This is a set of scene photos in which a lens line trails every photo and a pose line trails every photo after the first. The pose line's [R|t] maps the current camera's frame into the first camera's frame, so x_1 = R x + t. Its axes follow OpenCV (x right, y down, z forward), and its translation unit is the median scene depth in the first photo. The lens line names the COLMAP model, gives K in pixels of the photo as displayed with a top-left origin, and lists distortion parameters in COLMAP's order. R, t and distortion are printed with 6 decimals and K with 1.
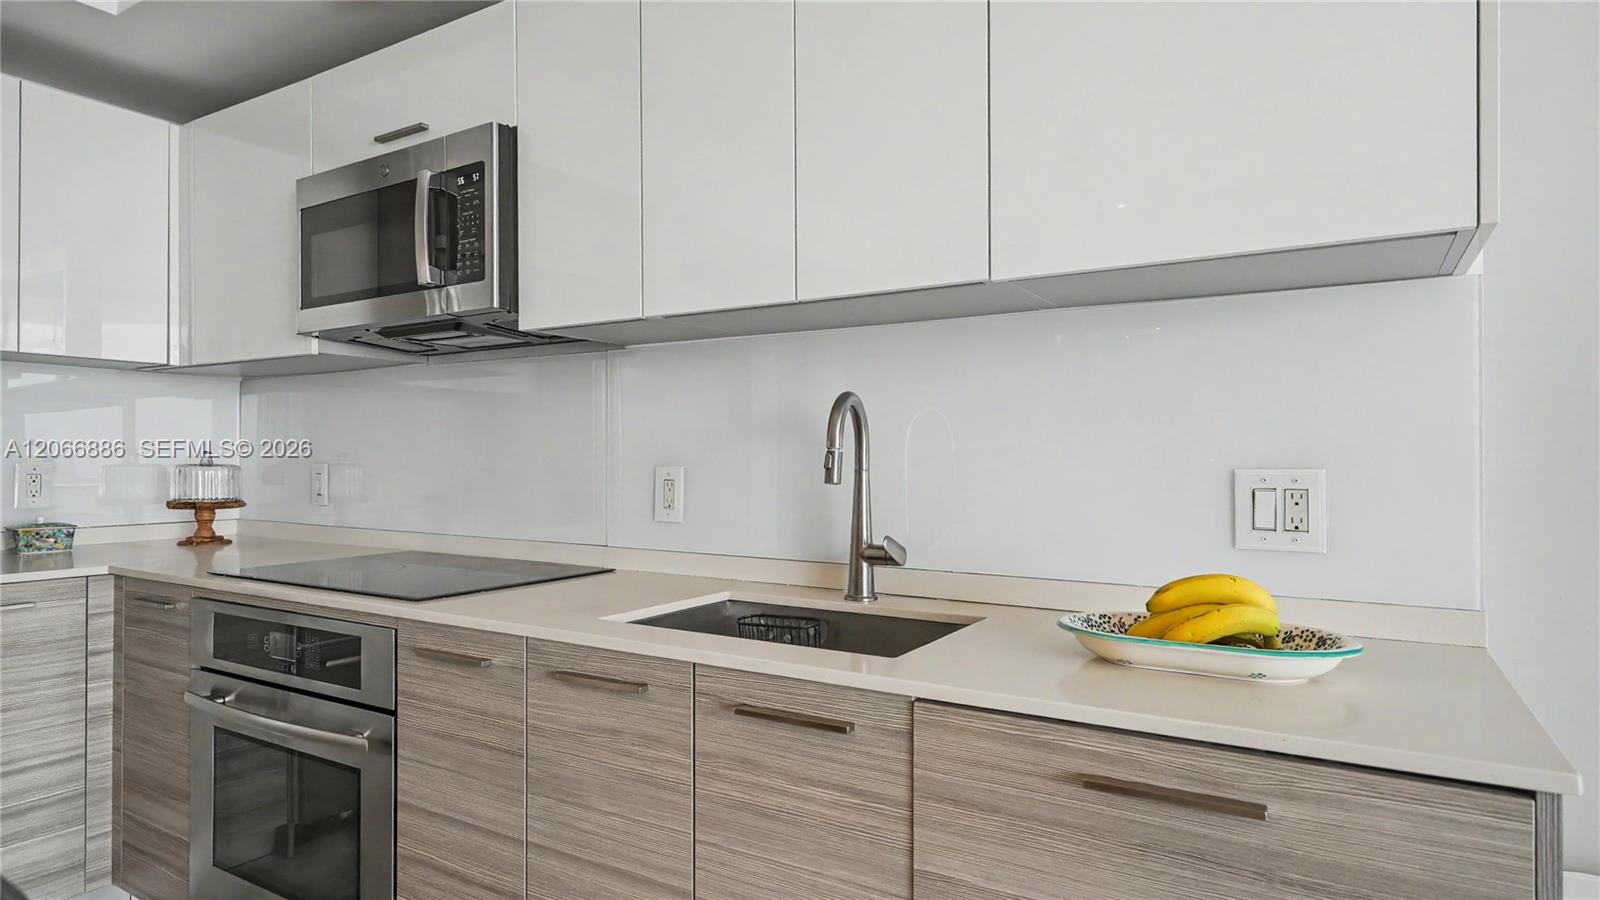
lens RADIAL K [[898.6, 0, 787.0], [0, 898.6, 450.7], [0, 0, 1]] dist [0.004858, -0.002956]
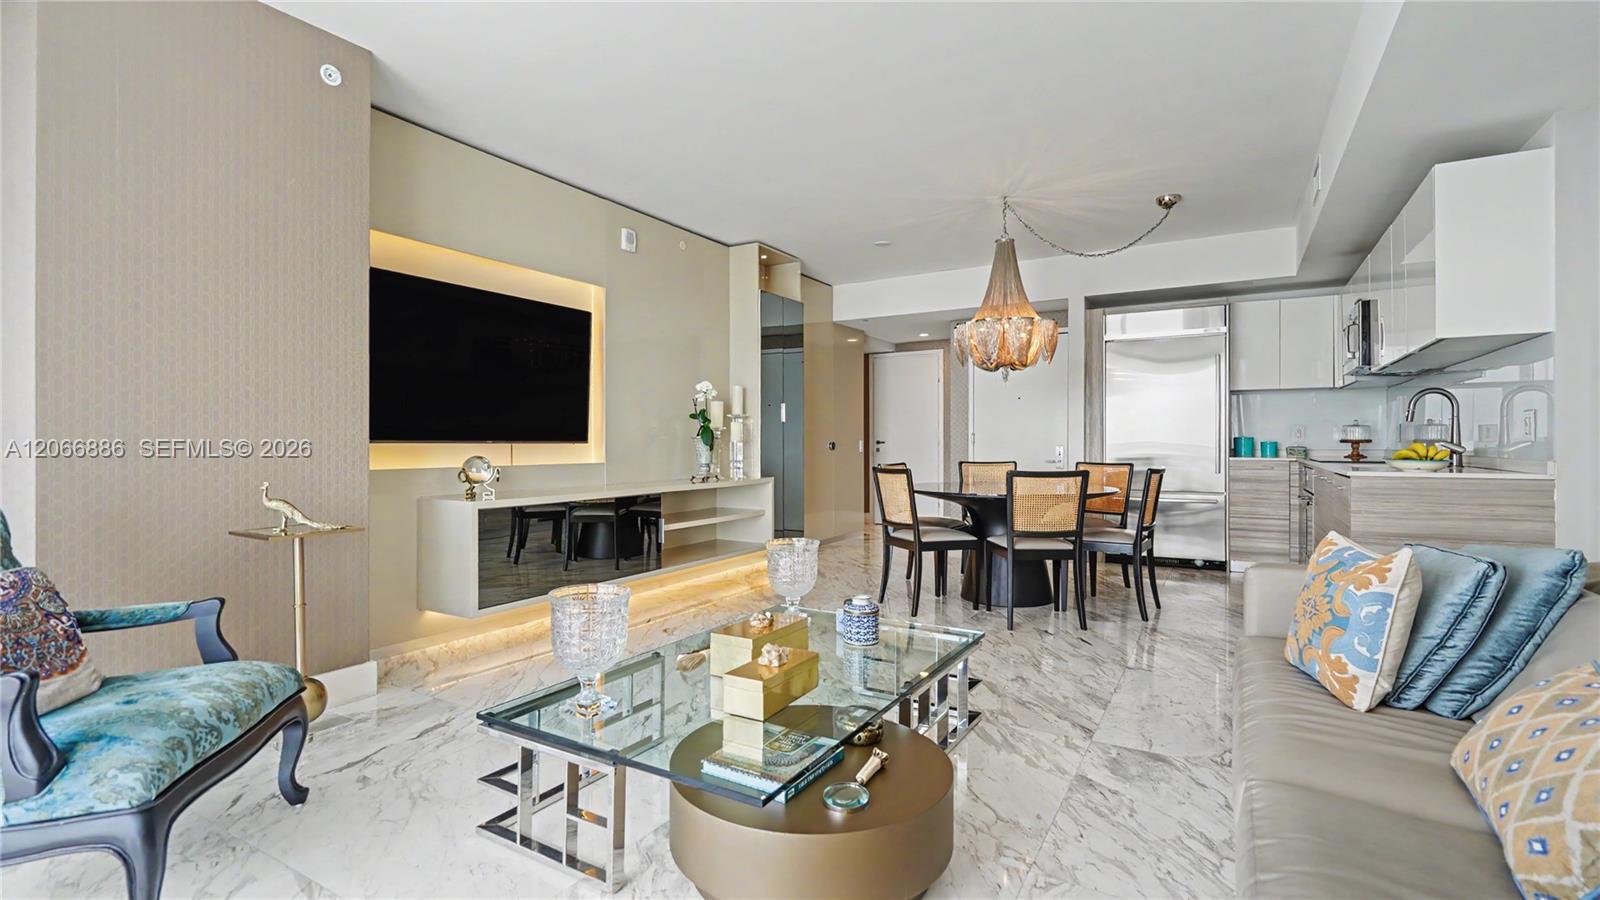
lens RADIAL K [[730.9, 0, 795.5], [0, 730.9, 439.8], [0, 0, 1]] dist [-0.002144, 0.000880]
pose [[0.018422, -0.003667, -0.999824, 2.028571], [0.008025, 0.999962, -0.003520, 0.075749], [0.999798, -0.007959, 0.018451, -0.877922]]
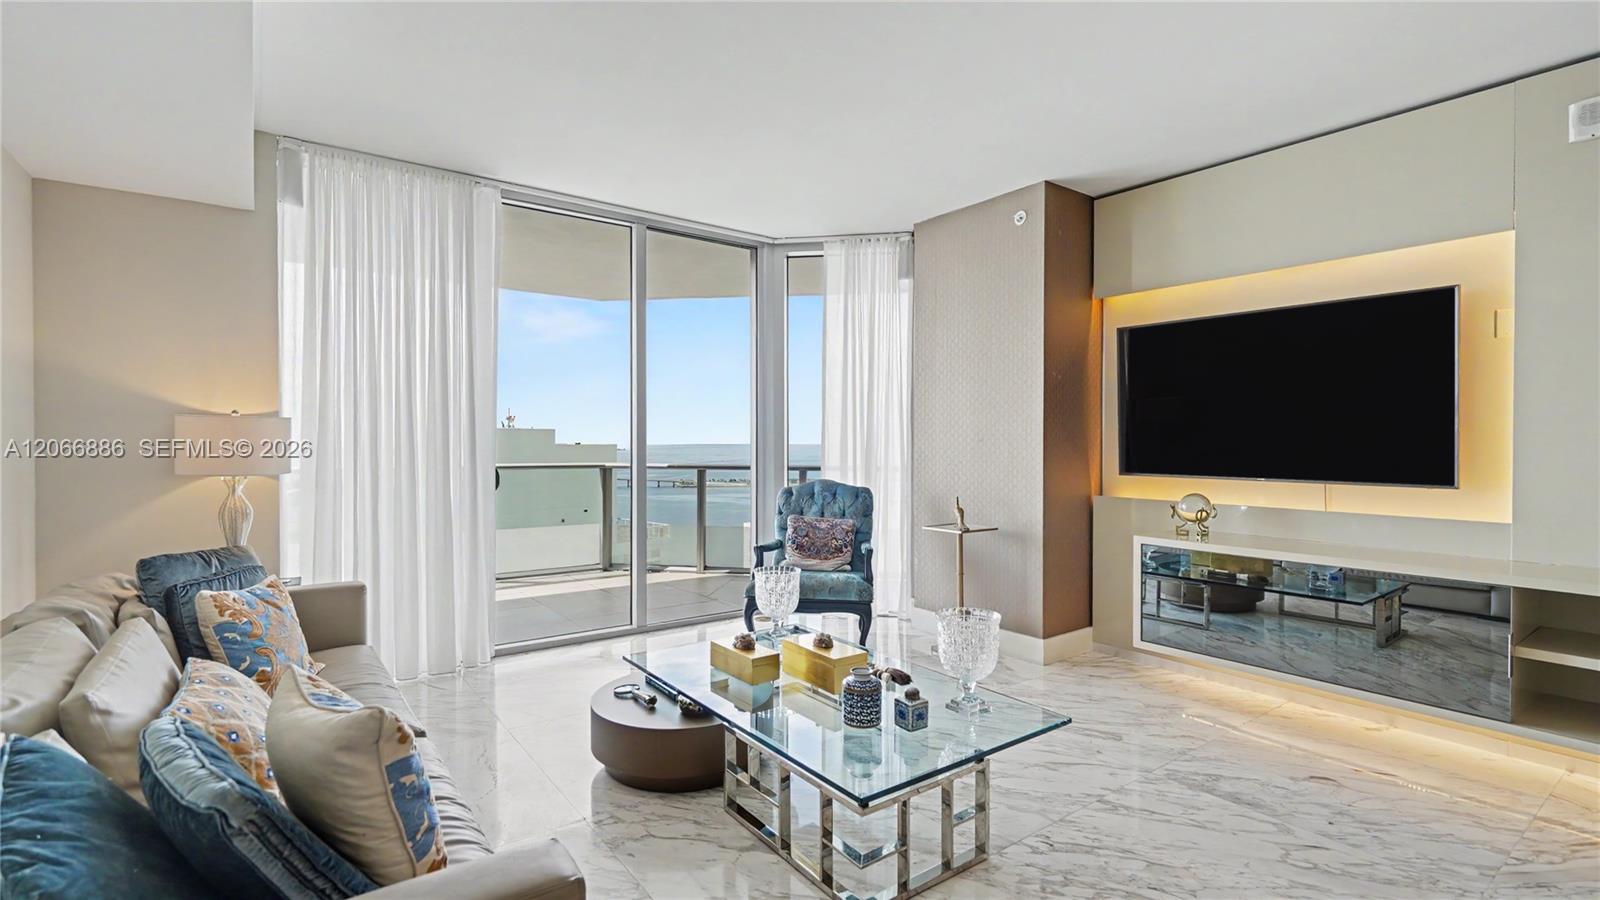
lens RADIAL K [[730.9, 0, 794.4], [0, 730.9, 448.7], [0, 0, 1]] dist [-0.002144, 0.000880]
pose [[-0.928877, -0.006358, 0.370334, 0.268045], [-0.004815, 0.999975, 0.005092, -0.016883], [-0.370357, 0.002947, -0.928885, 0.490103]]
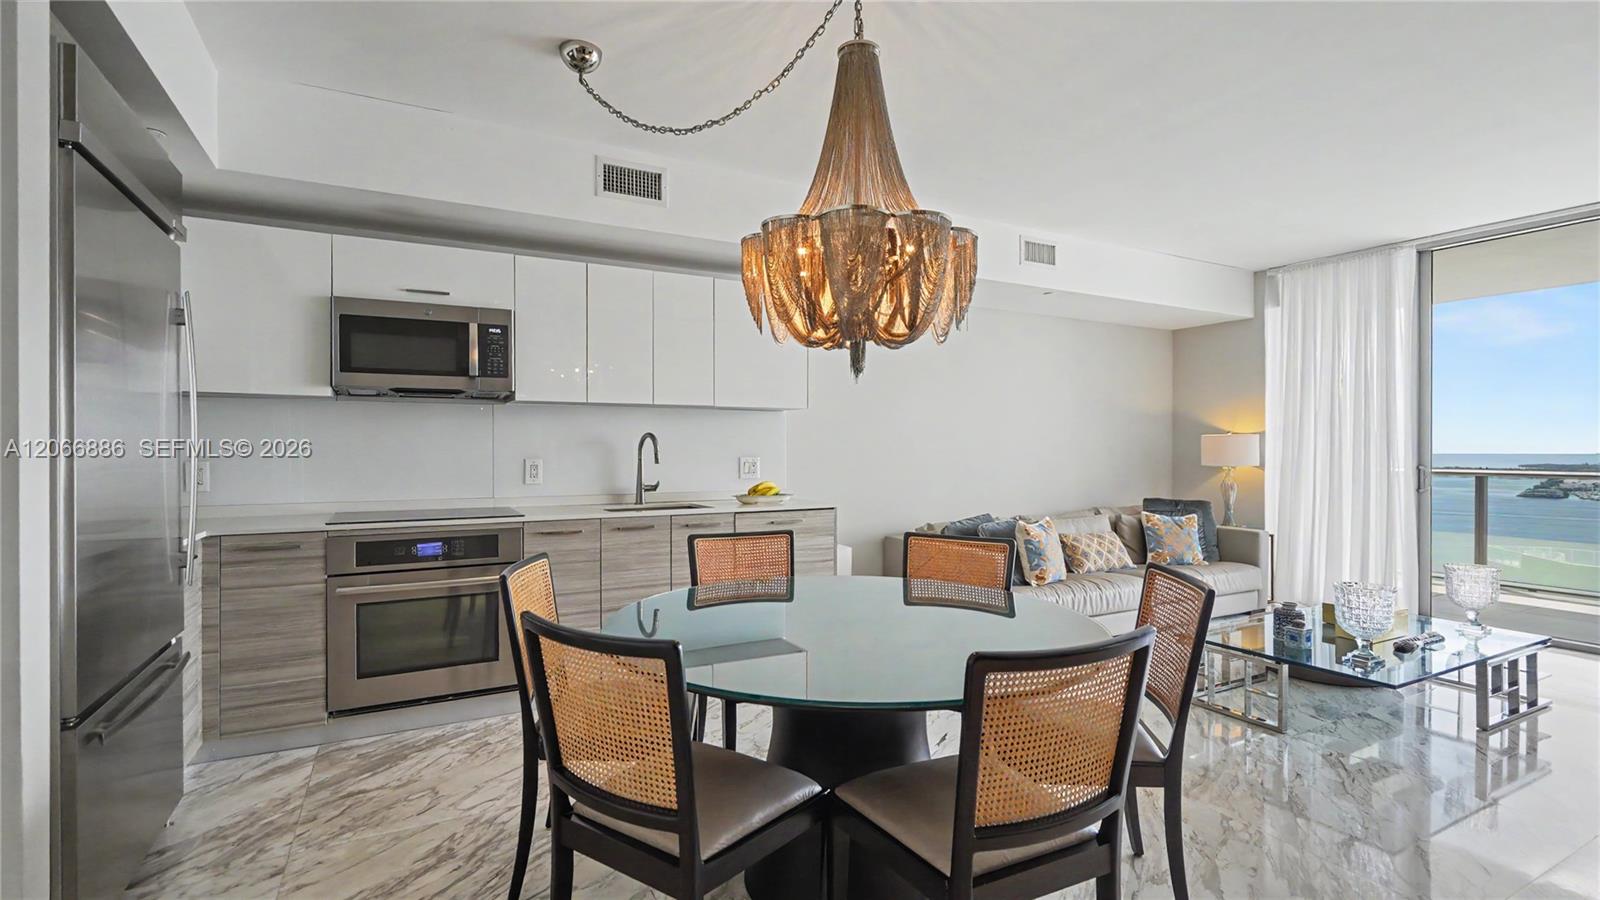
lens RADIAL K [[730.9, 0, 793.8], [0, 730.9, 448.1], [0, 0, 1]] dist [-0.002144, 0.000880]
pose [[0.500622, -0.001848, 0.865664, -1.613711], [-0.004502, 0.999979, 0.004738, -0.025843], [-0.865655, -0.006270, 0.500603, -0.563774]]
